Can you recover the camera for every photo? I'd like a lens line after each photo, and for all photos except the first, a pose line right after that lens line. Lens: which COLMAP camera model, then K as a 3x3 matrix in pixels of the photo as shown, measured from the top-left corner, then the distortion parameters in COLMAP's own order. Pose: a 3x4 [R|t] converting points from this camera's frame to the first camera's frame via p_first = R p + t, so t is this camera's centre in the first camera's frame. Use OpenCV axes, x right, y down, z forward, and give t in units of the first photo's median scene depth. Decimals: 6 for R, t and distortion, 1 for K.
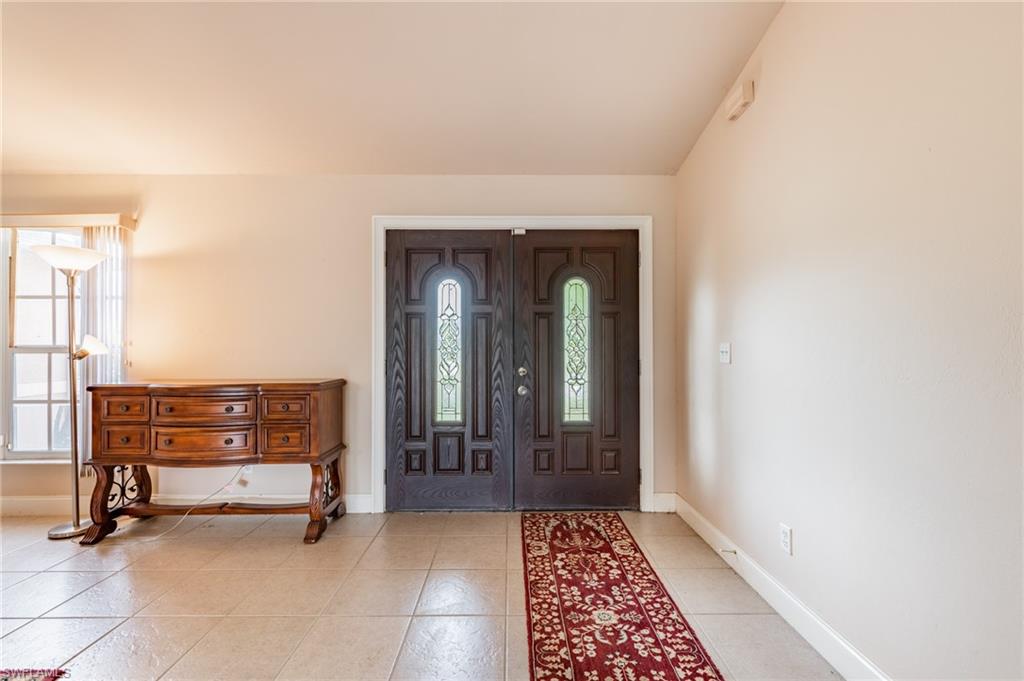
lens RADIAL K [[442.8, 0, 504.4], [0, 442.8, 342.9], [0, 0, 1]] dist [0.001121, -0.000148]
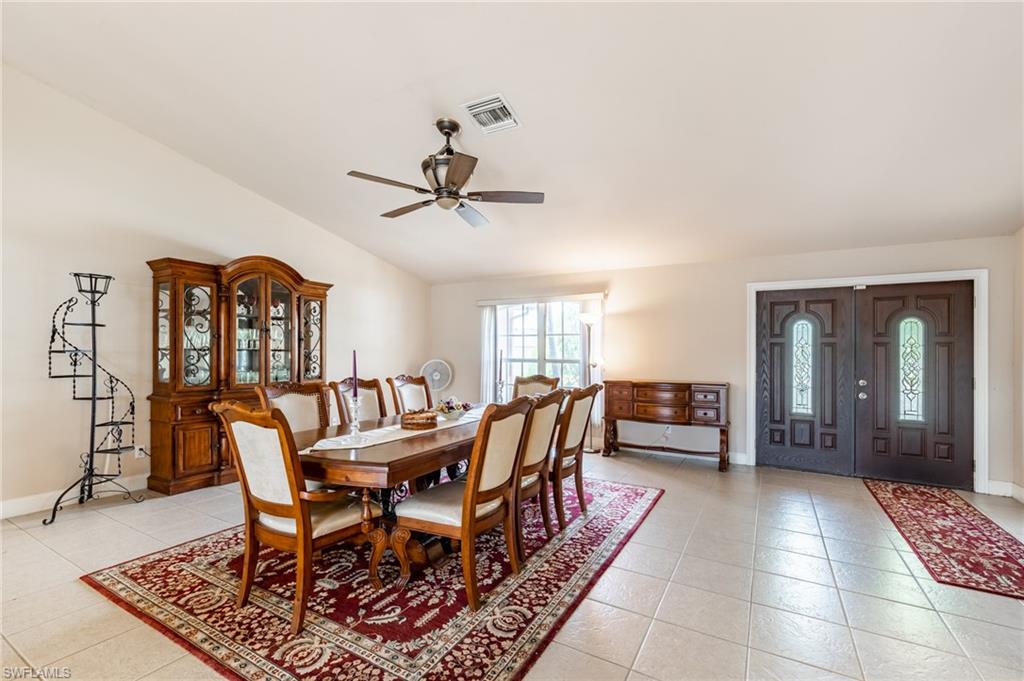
lens RADIAL K [[442.8, 0, 510.4], [0, 442.8, 348.5], [0, 0, 1]] dist [0.001121, -0.000148]
pose [[0.868169, 0.007057, -0.496218, -0.243991], [-0.009827, 0.999947, -0.002971, -0.033381], [0.496171, 0.007456, 0.868193, -0.847825]]
